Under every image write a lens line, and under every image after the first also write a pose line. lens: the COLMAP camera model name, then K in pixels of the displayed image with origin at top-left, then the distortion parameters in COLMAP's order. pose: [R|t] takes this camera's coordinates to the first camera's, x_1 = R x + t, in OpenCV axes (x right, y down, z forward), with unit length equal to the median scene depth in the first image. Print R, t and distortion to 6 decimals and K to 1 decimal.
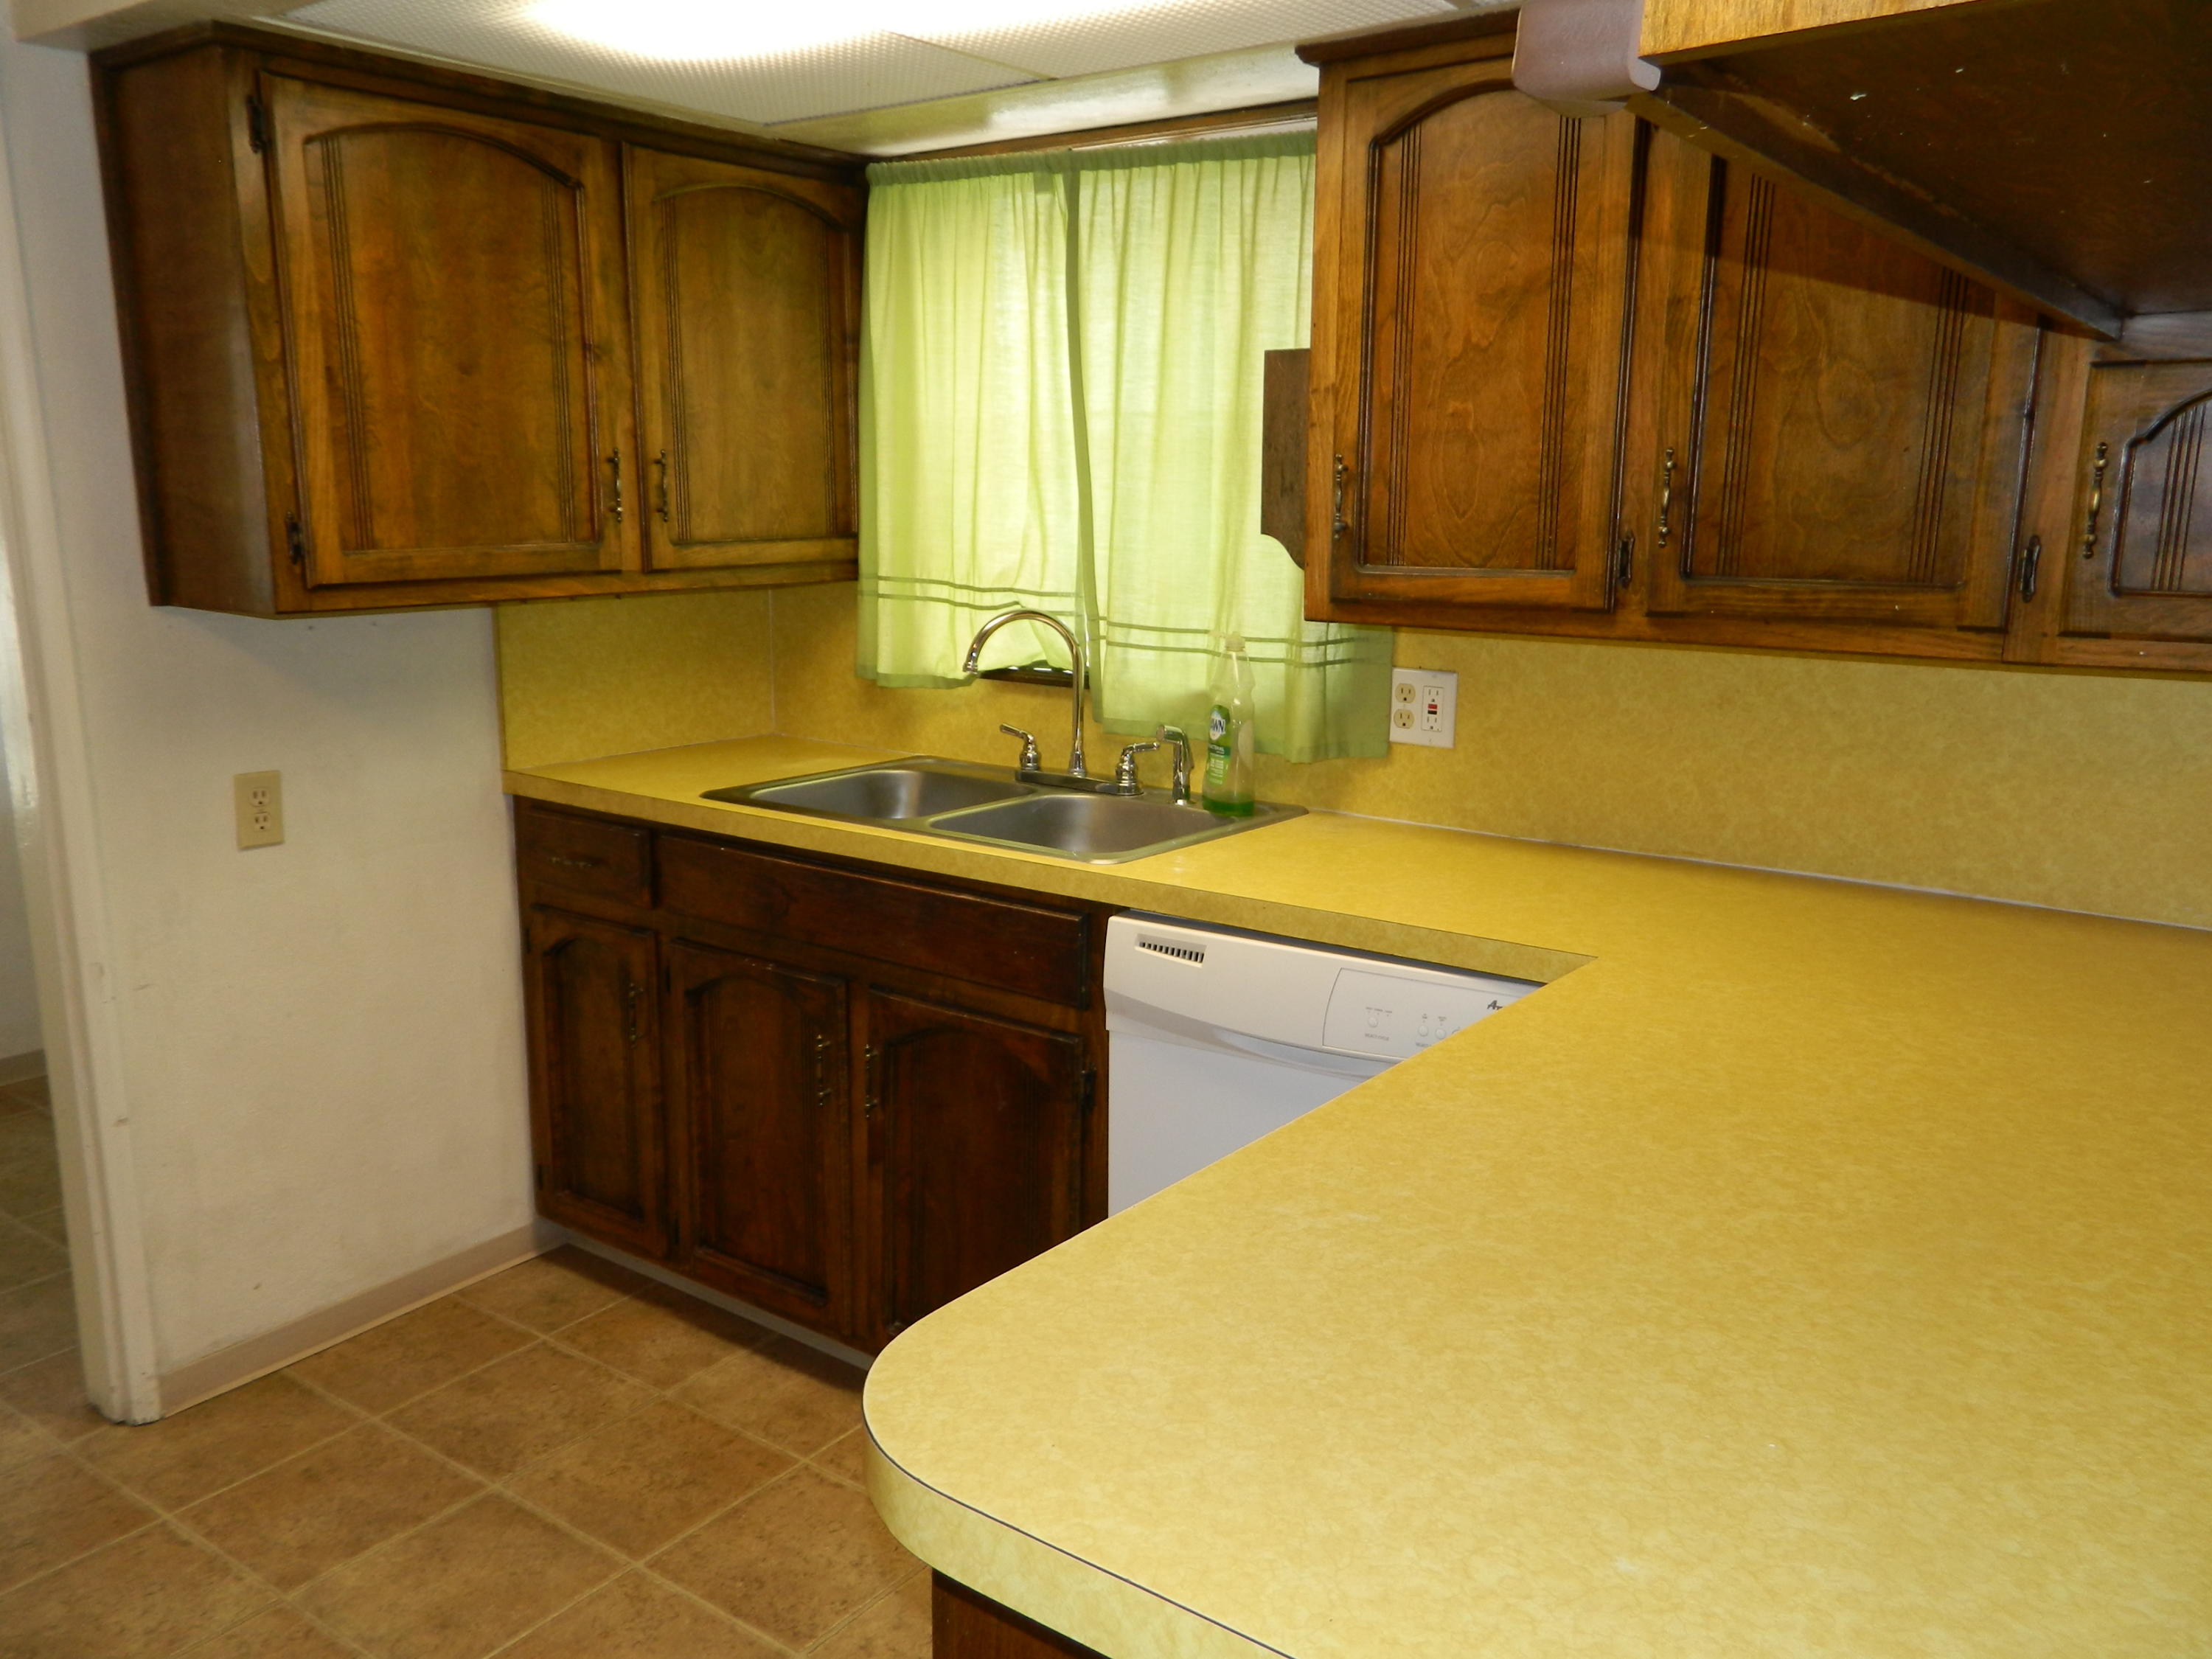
lens RADIAL K [[1657.3, 0, 1098.1], [0, 1657.3, 816.1], [0, 0, 1]] dist [0.012527, 0.011904]
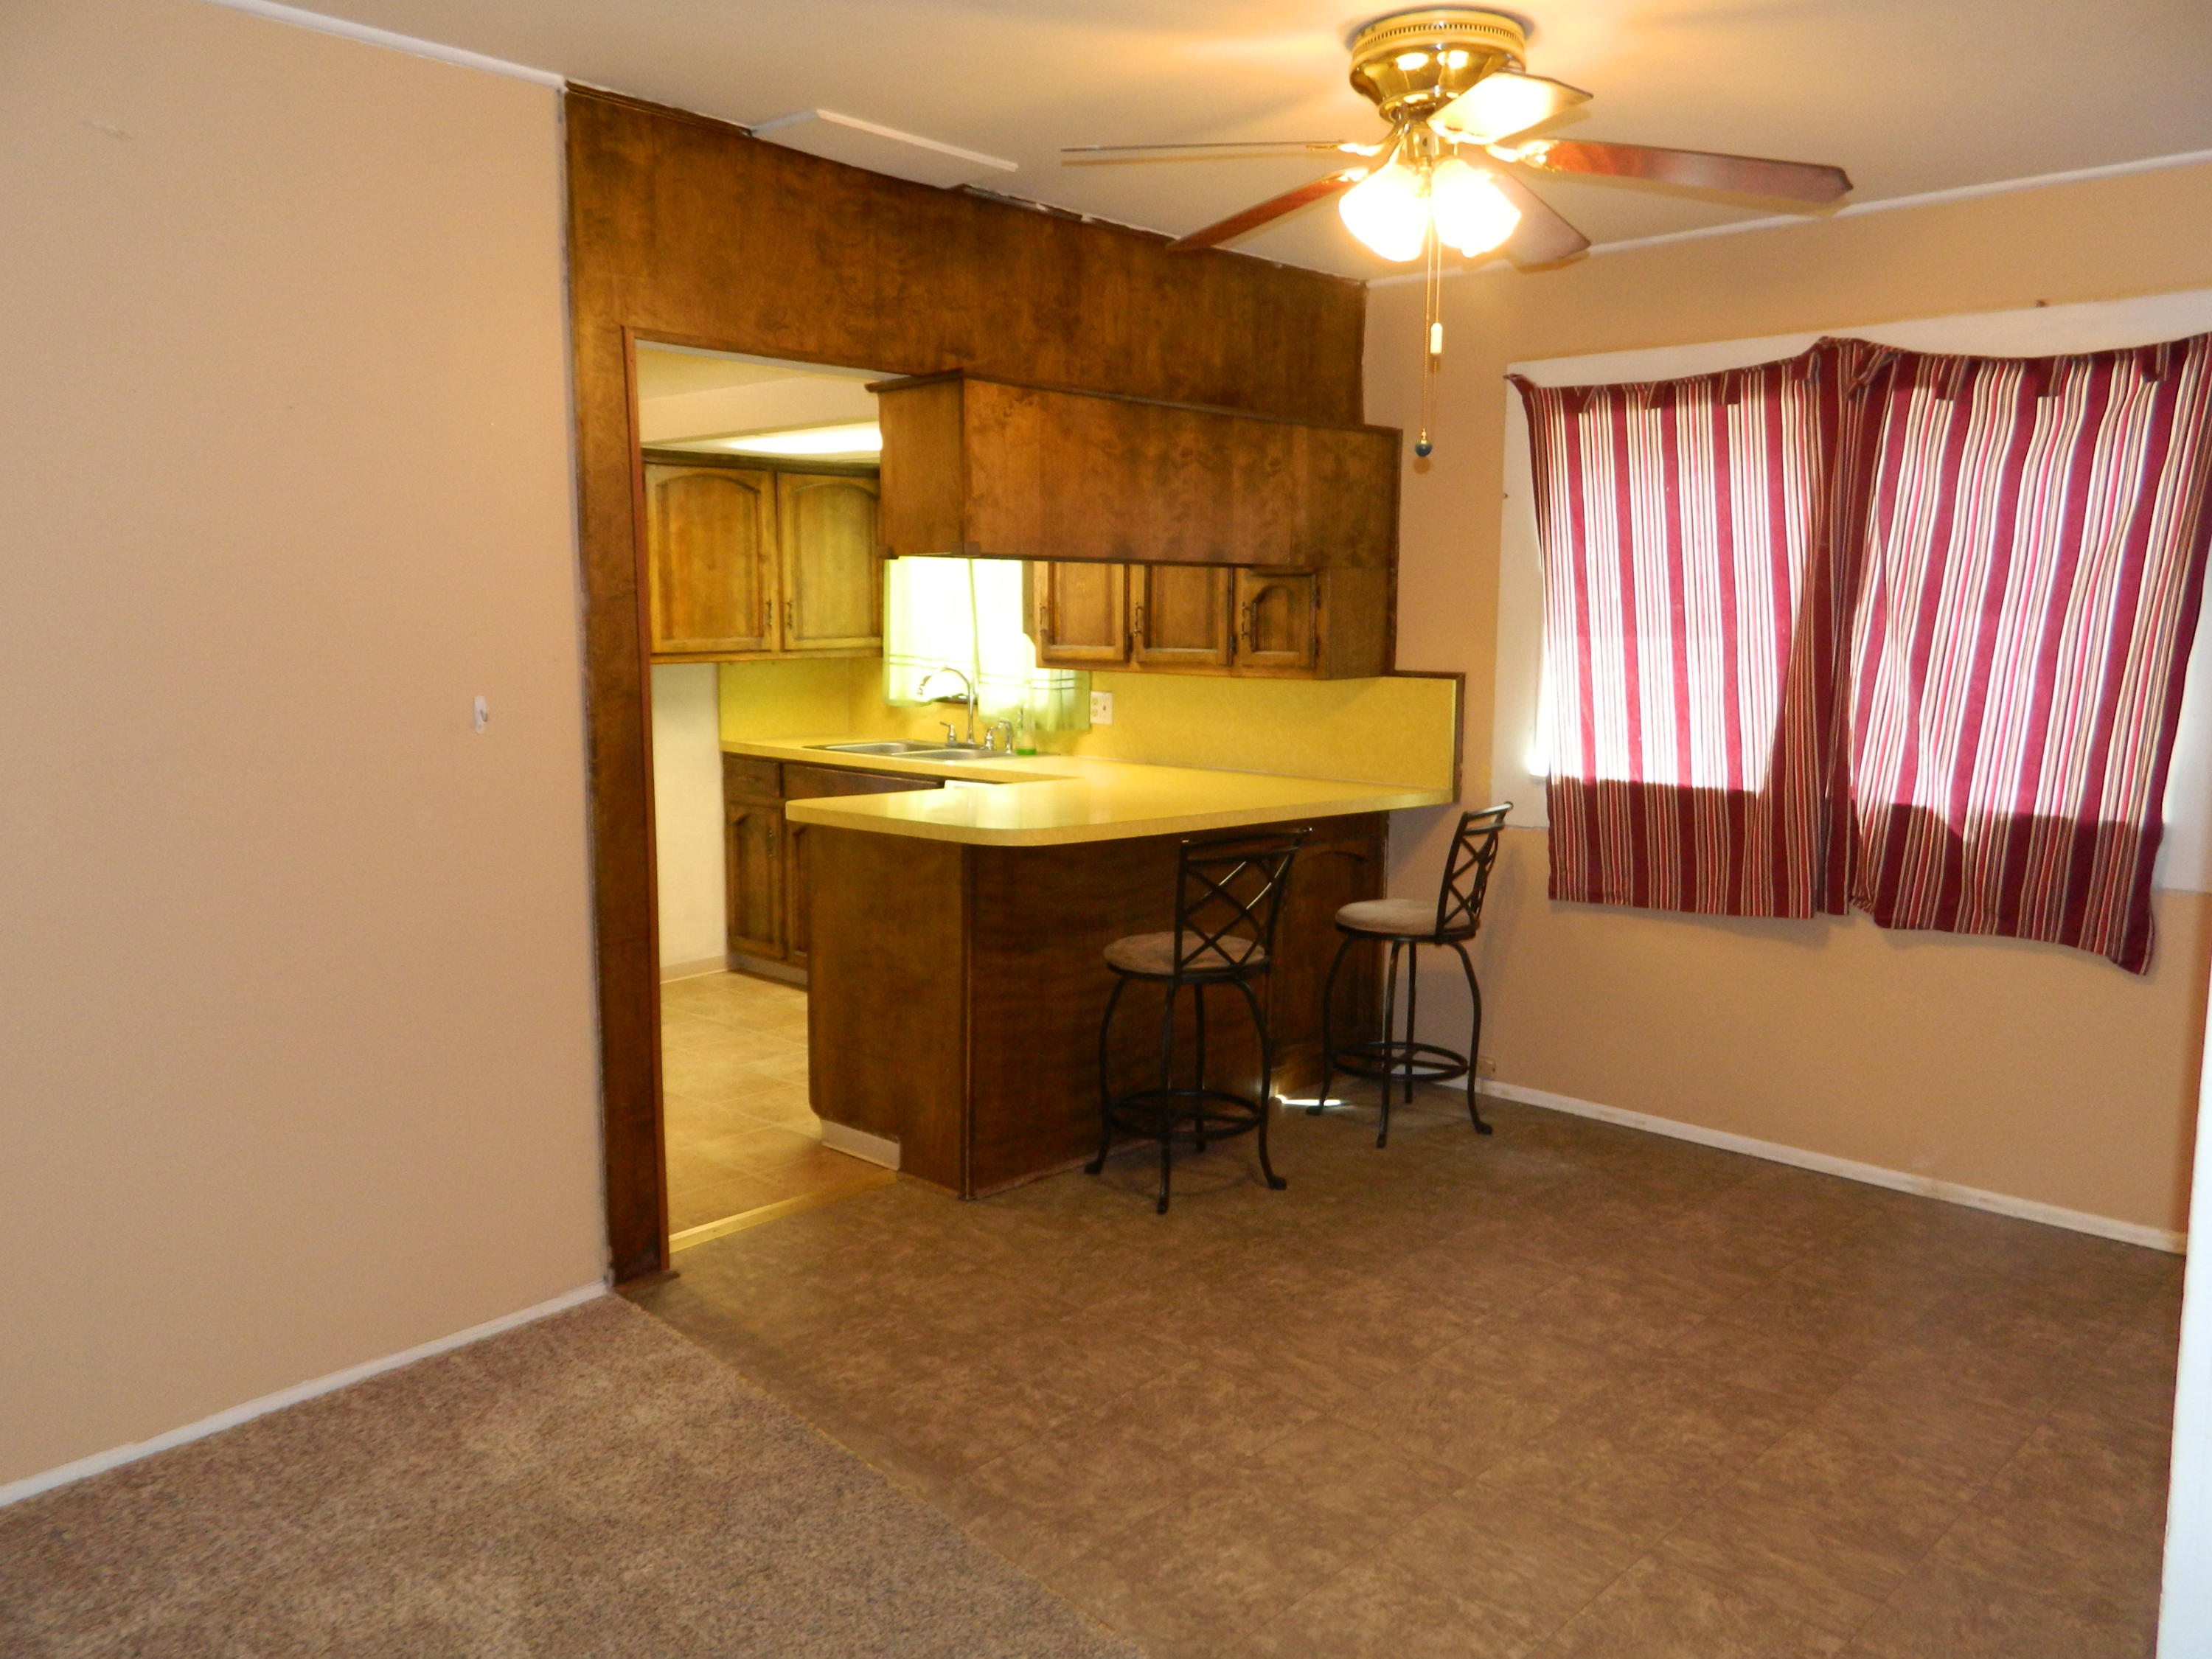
lens RADIAL K [[1657.3, 0, 1098.1], [0, 1657.3, 816.1], [0, 0, 1]] dist [0.012527, 0.011904]
pose [[0.992048, 0.013100, -0.125173, 0.459022], [-0.021751, 0.997448, -0.068000, 0.231567], [0.123963, 0.070182, 0.989802, -1.222934]]
